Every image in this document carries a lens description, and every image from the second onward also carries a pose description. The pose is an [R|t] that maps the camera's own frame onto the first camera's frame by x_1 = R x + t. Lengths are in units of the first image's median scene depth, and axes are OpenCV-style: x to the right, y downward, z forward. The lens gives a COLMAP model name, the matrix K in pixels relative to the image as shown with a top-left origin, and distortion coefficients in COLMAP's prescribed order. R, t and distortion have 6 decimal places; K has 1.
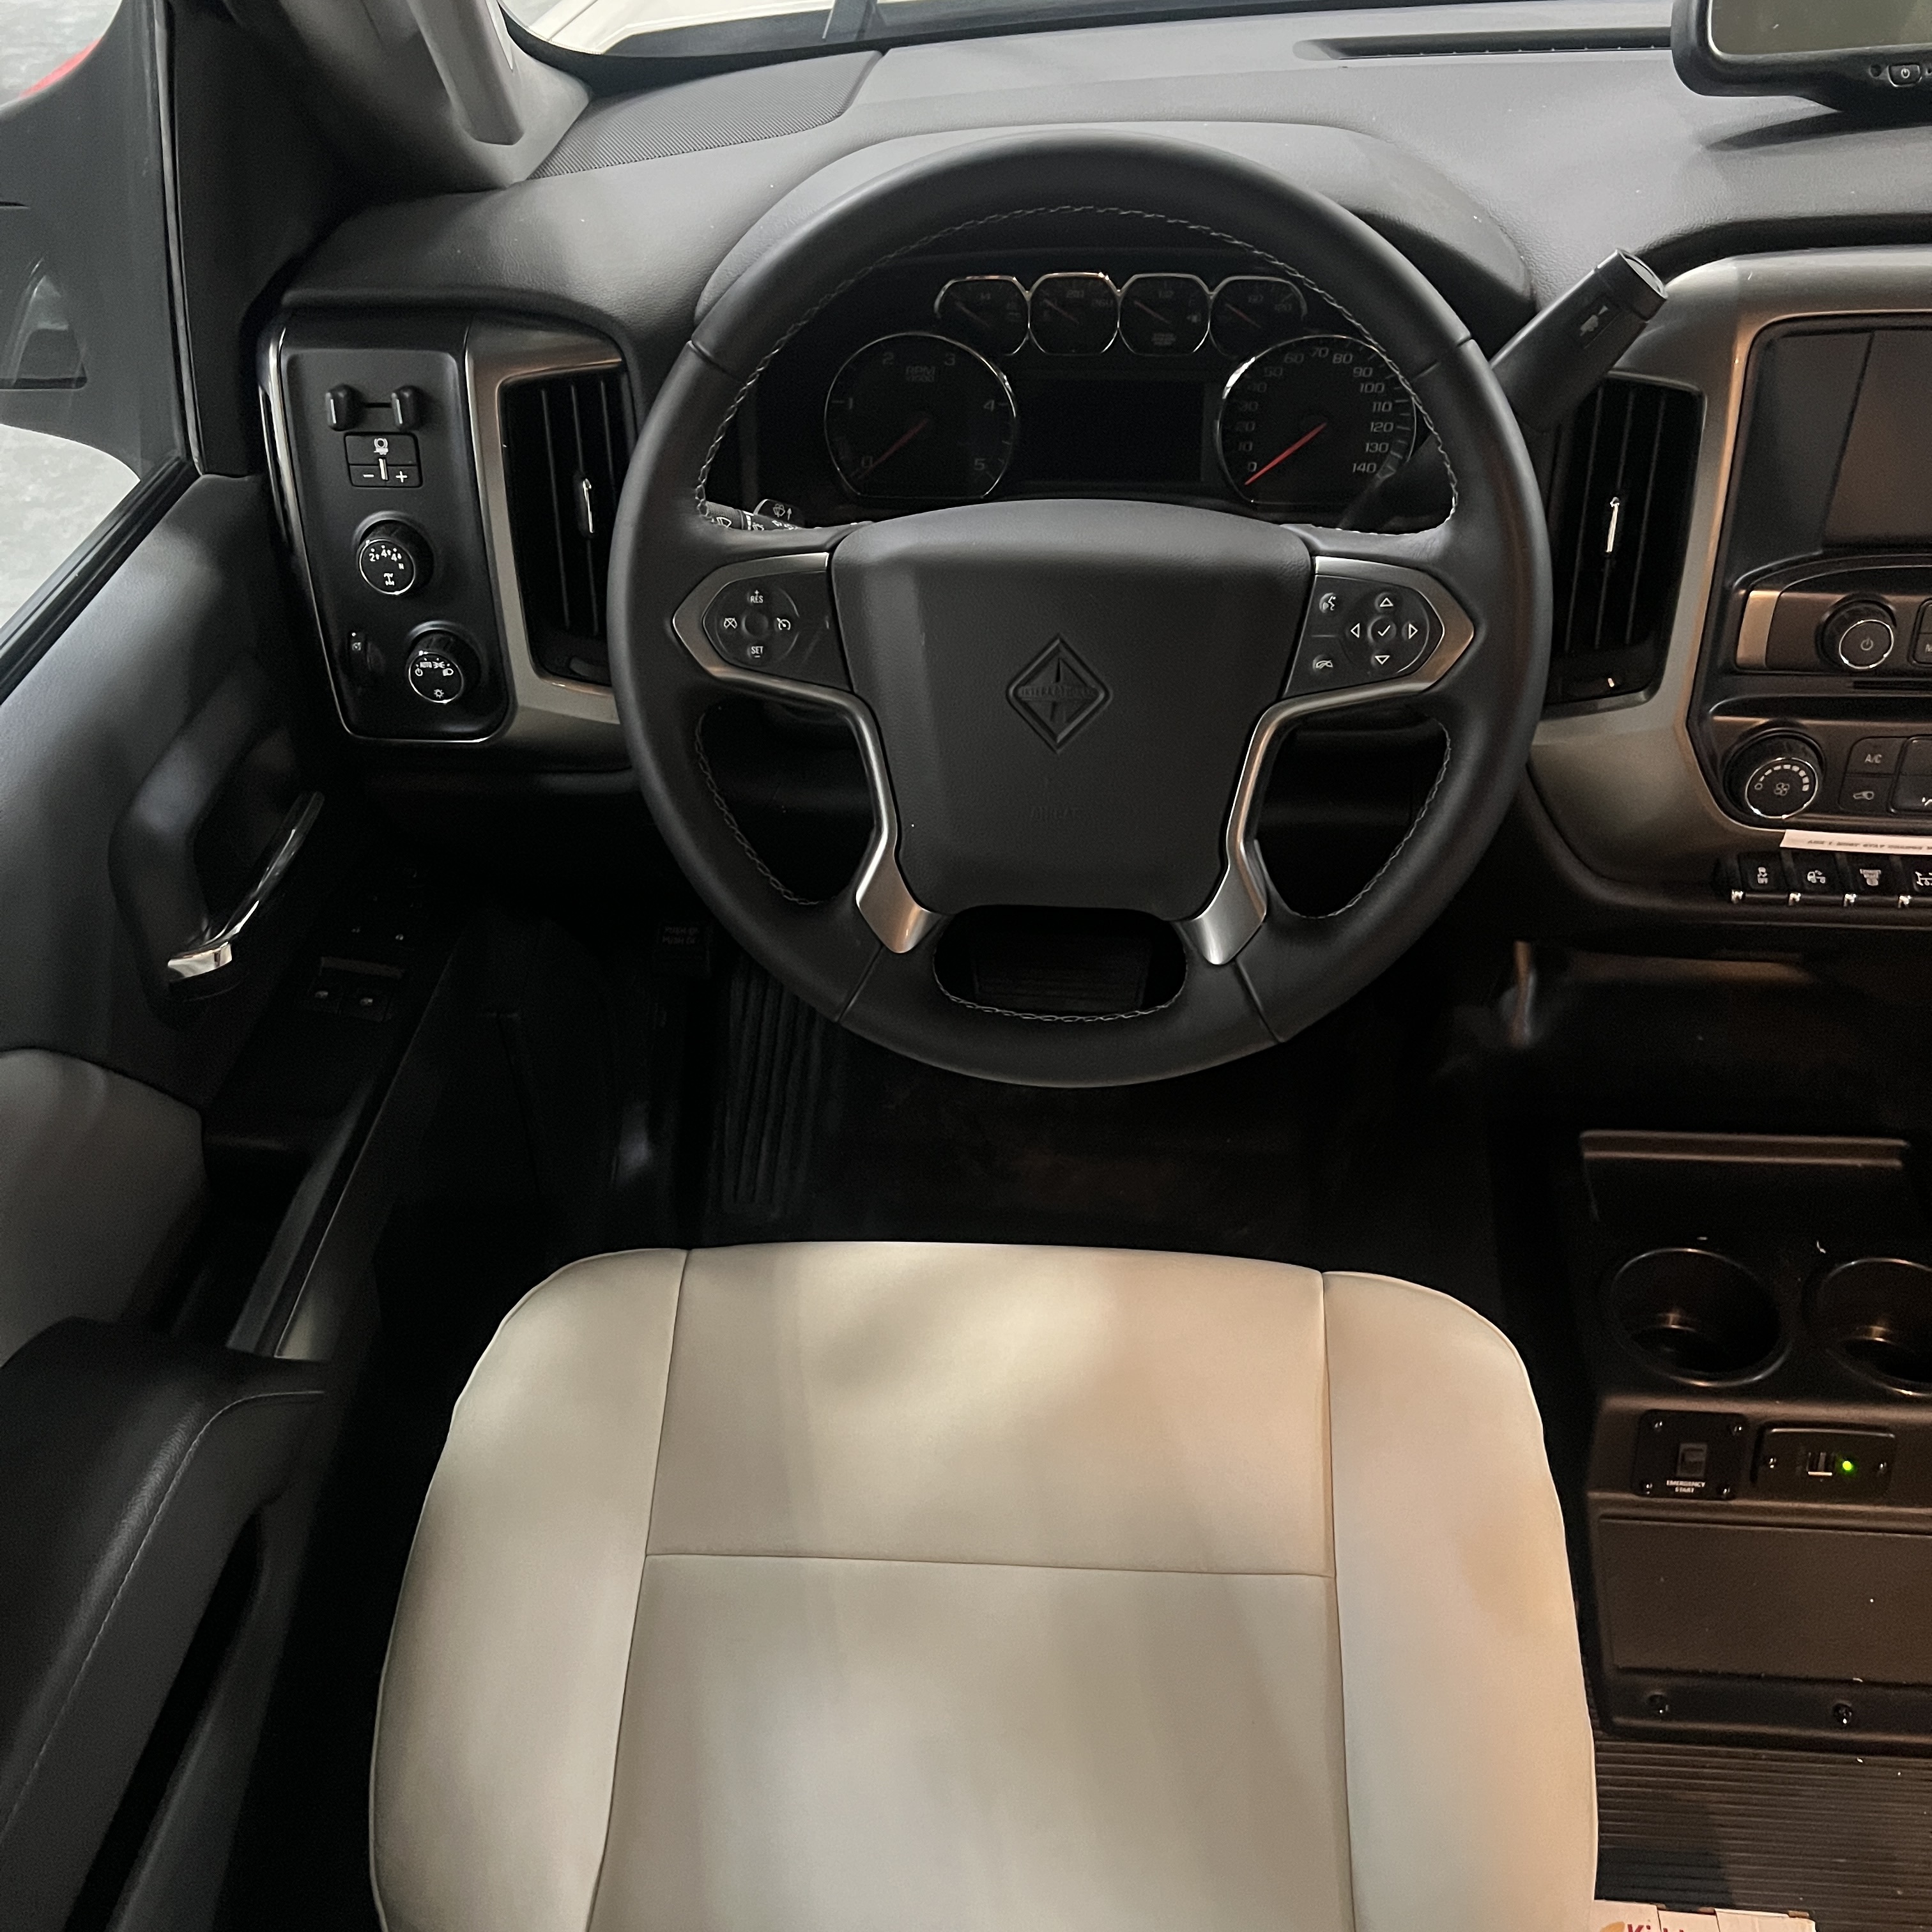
lens RADIAL K [[1997.1, 0, 966.0], [0, 1997.1, 966.0], [0, 0, 1]] dist [0.103756, -0.189994]
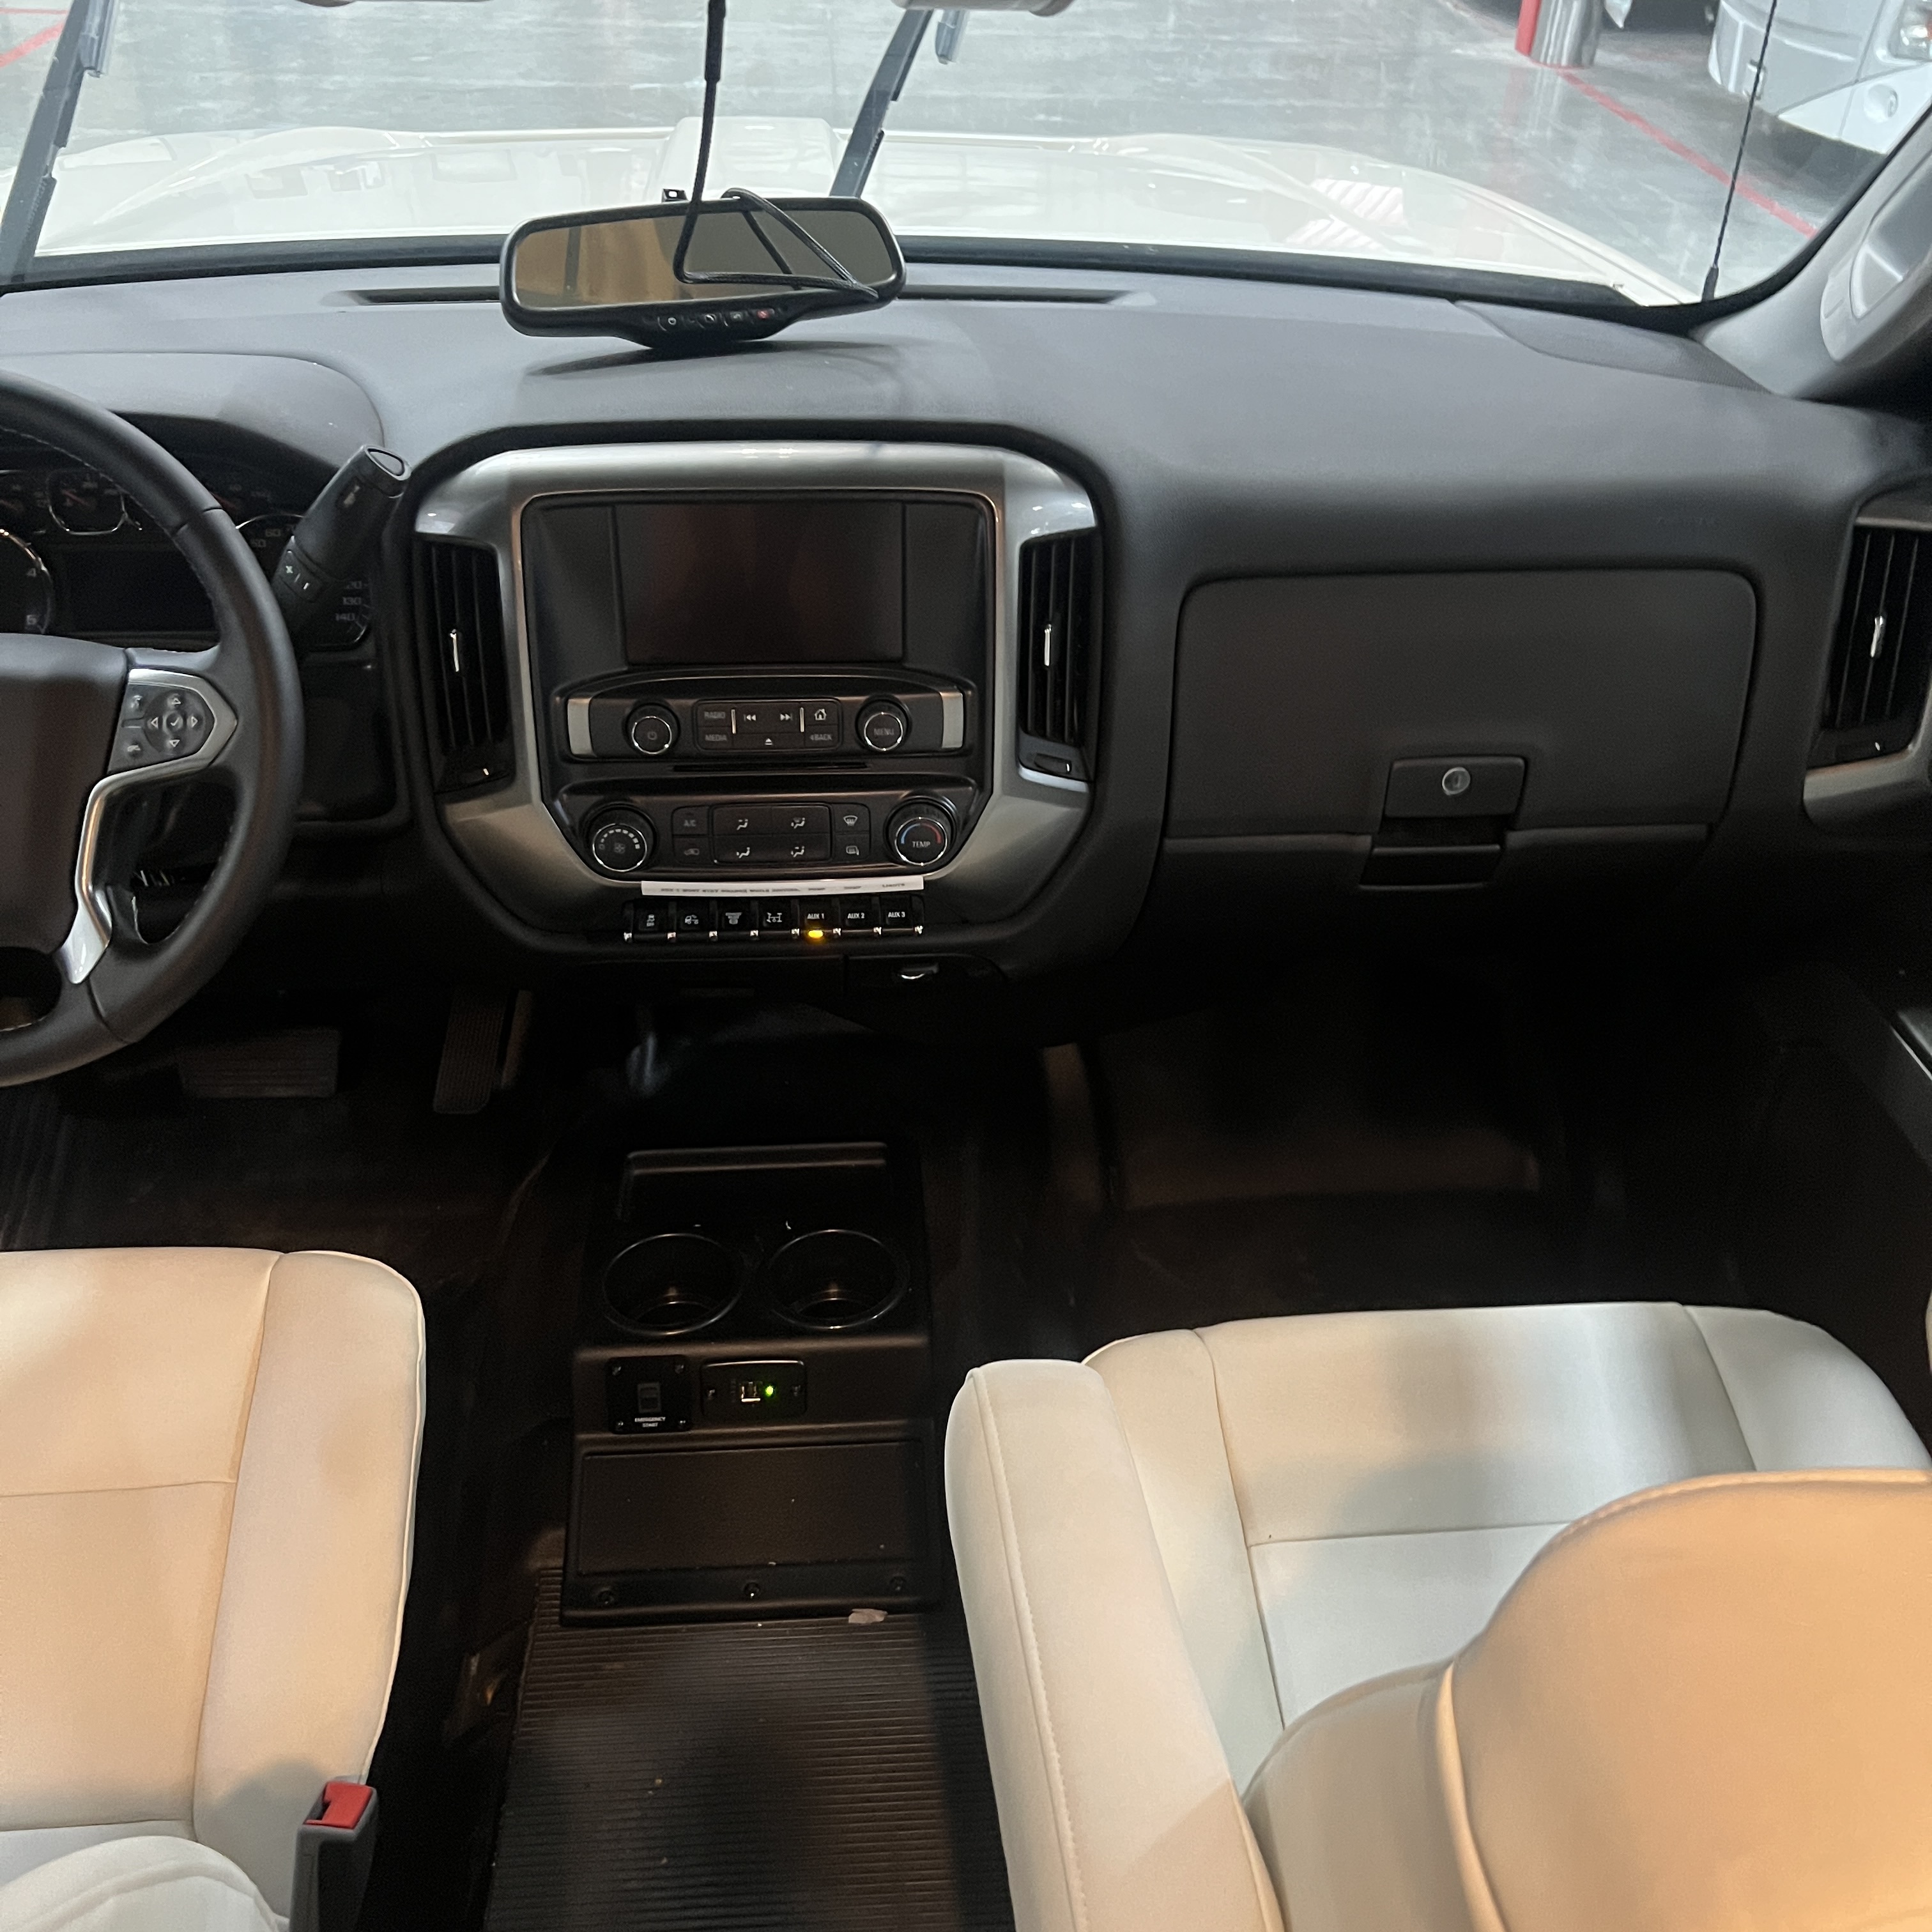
lens RADIAL K [[2030.3, 0, 963.1], [0, 2030.3, 946.4], [0, 0, 1]] dist [0.133262, -0.222106]
pose [[0.991257, -0.044689, 0.124151, 0.466249], [0.058147, 0.992559, -0.106985, 0.132790], [-0.118446, 0.113269, 0.986479, -0.330178]]
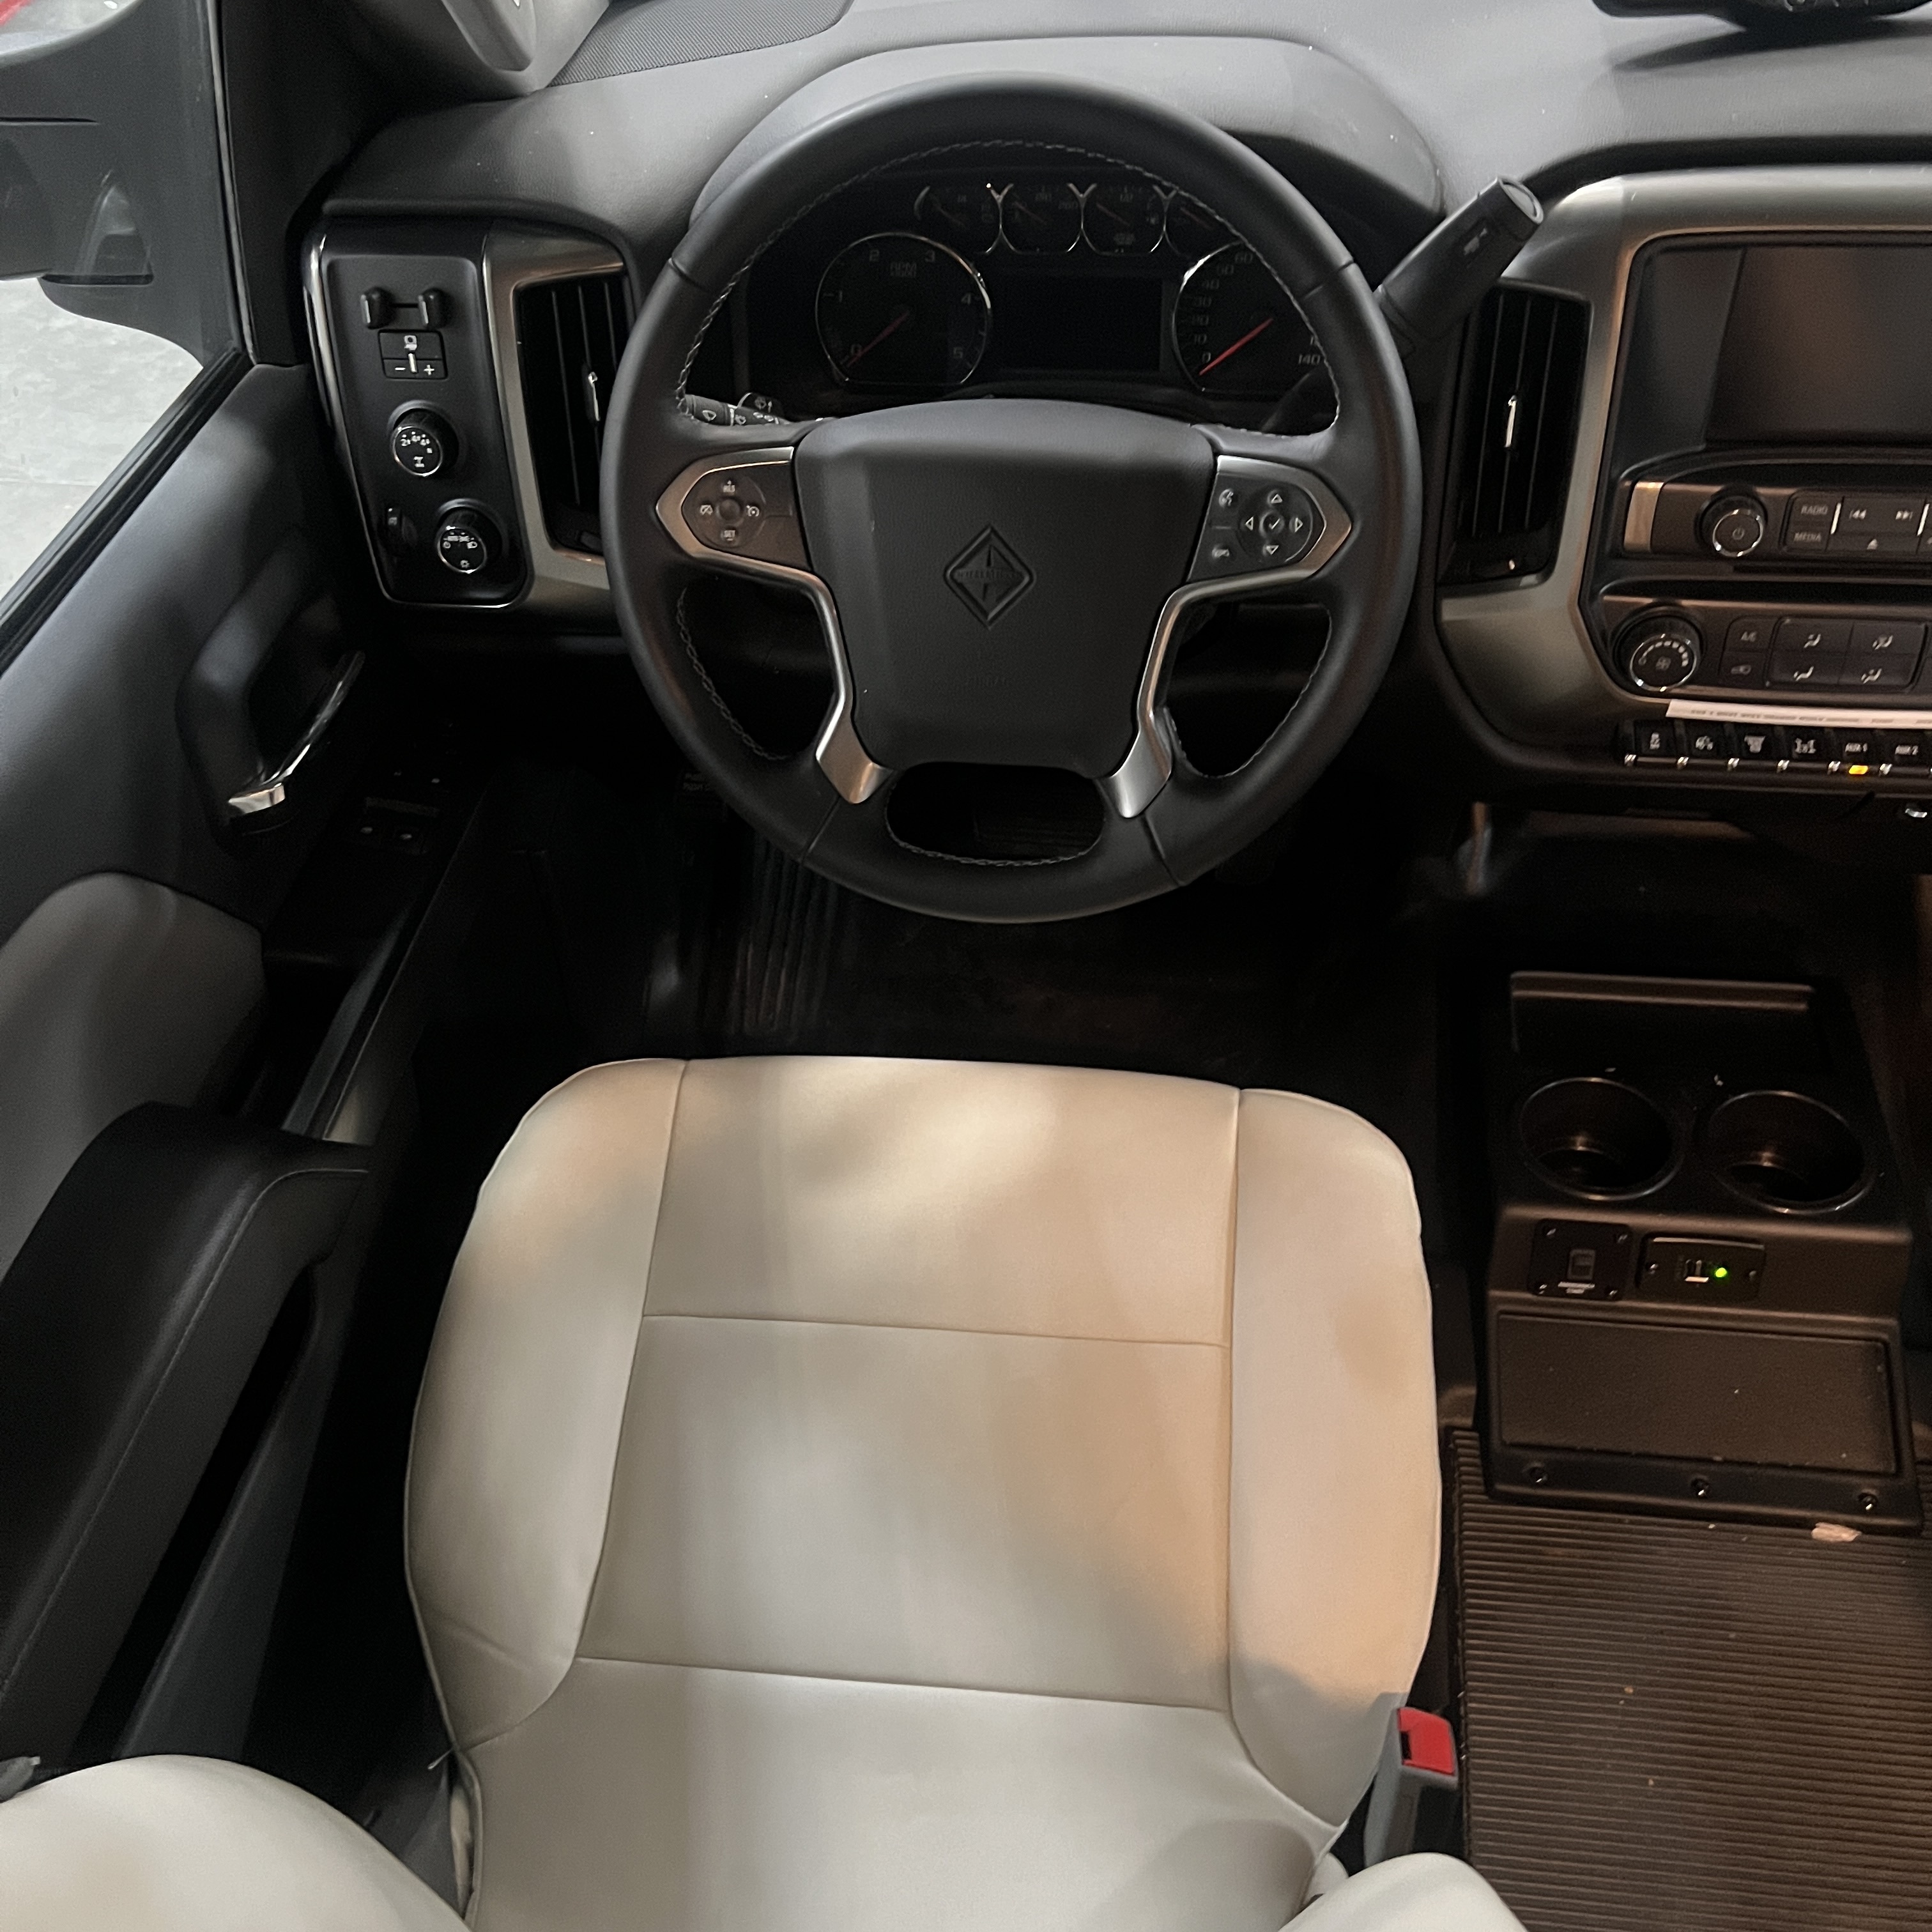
lens RADIAL K [[2018.1, 0, 974.7], [0, 2018.1, 956.1], [0, 0, 1]] dist [0.087365, -0.140262]
pose [[0.999003, 0.017237, -0.041187, 0.076779], [-0.014235, 0.997296, 0.072100, -0.002799], [0.042318, -0.071442, 0.996547, -0.142907]]
